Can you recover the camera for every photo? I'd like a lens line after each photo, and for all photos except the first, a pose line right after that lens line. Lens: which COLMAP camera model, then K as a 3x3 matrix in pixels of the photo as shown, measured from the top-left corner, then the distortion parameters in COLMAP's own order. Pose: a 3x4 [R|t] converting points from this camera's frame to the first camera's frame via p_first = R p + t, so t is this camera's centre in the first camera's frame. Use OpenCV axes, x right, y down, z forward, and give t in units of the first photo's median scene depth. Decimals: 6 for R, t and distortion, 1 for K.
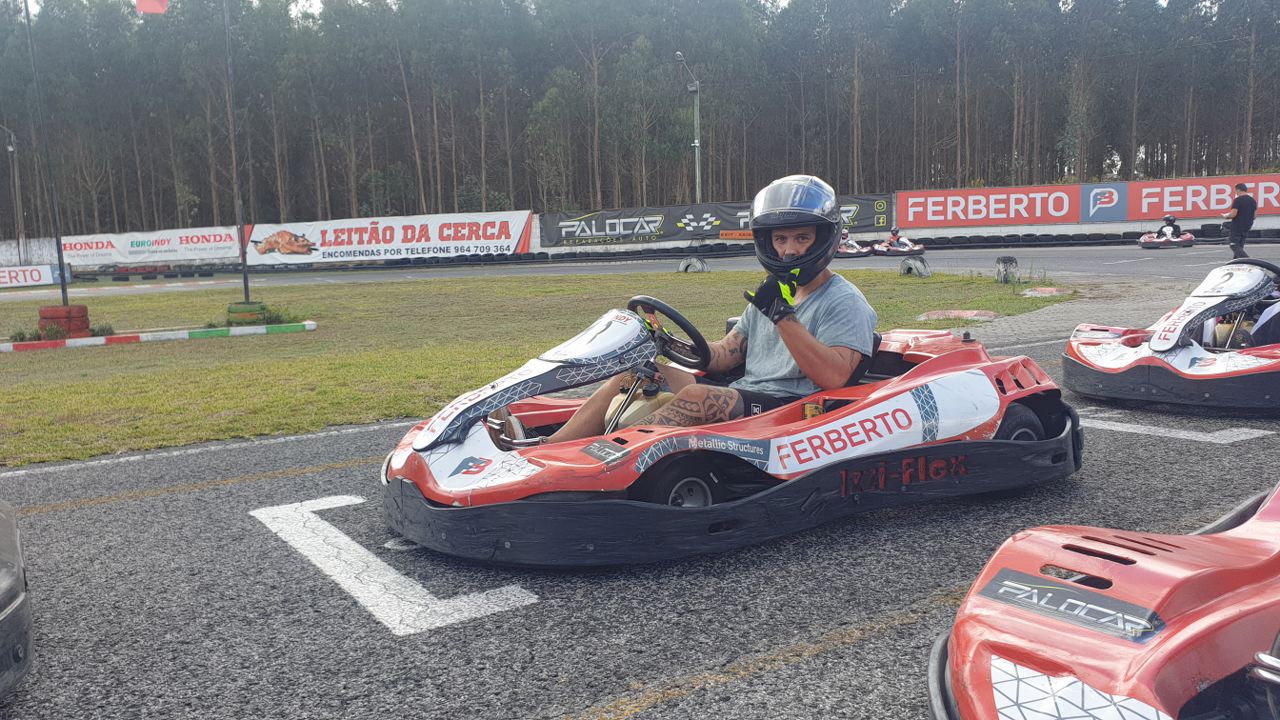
lens RADIAL K [[986.4, 0, 634.8], [0, 986.4, 369.4], [0, 0, 1]] dist [0.062268, -0.049783]
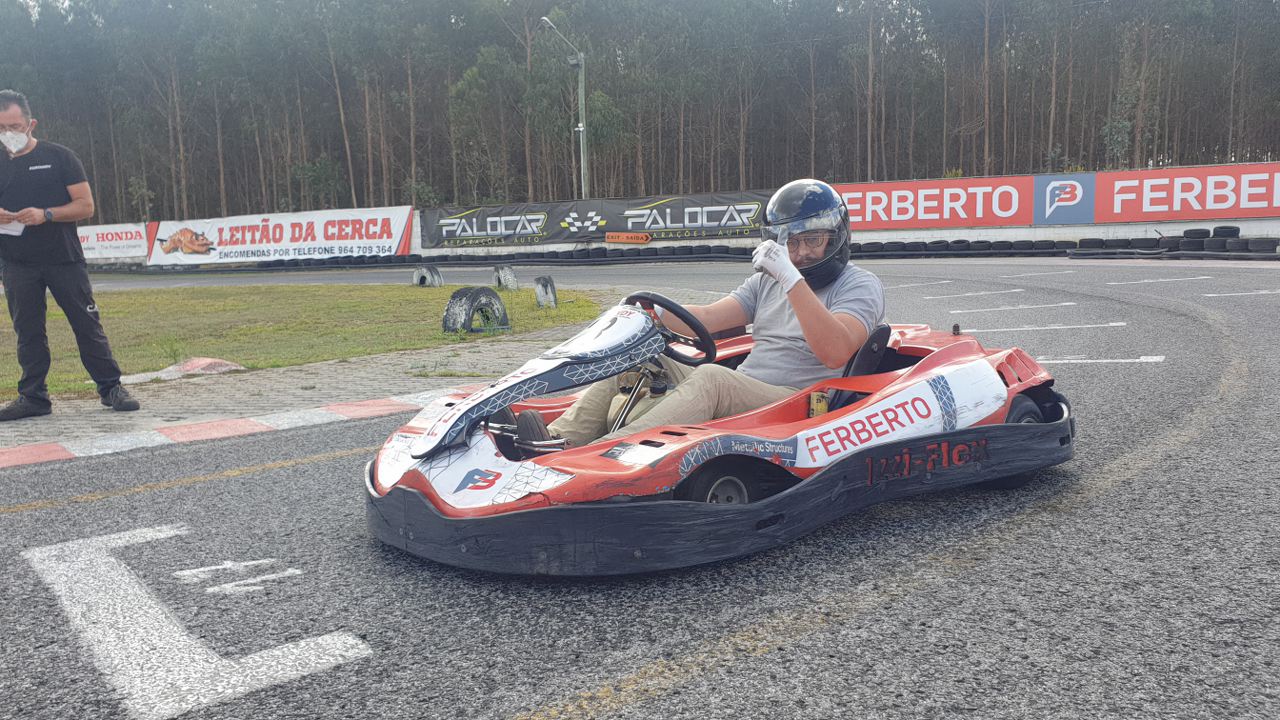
lens RADIAL K [[986.4, 0, 640.8], [0, 986.4, 360.3], [0, 0, 1]] dist [0.062268, -0.049783]
pose [[0.986597, 0.026047, -0.161085, 0.239765], [-0.026132, 0.999657, 0.001587, -0.031849], [0.161071, 0.002643, 0.986939, 0.168230]]
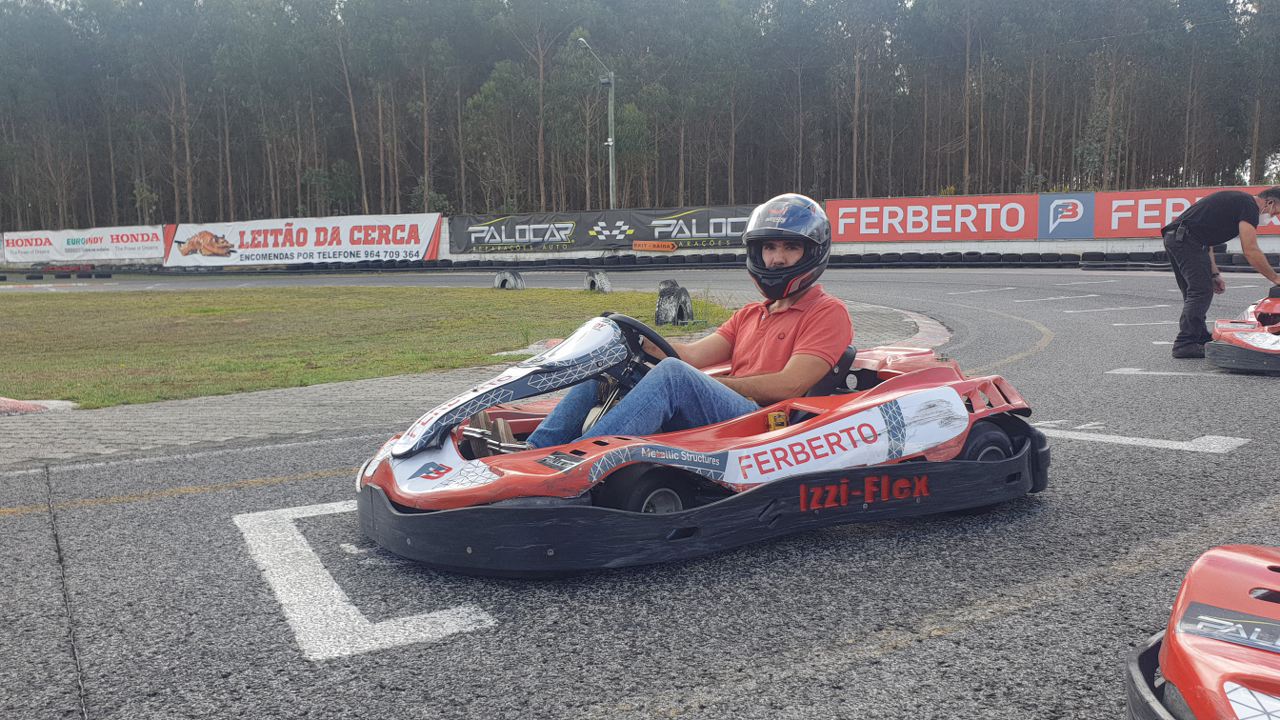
lens RADIAL K [[986.4, 0, 628.9], [0, 986.4, 363.0], [0, 0, 1]] dist [0.062268, -0.049783]
pose [[0.993554, 0.032049, -0.108732, 0.172802], [-0.032895, 0.999441, -0.005993, -0.023027], [0.108480, 0.009531, 0.994053, 0.109139]]
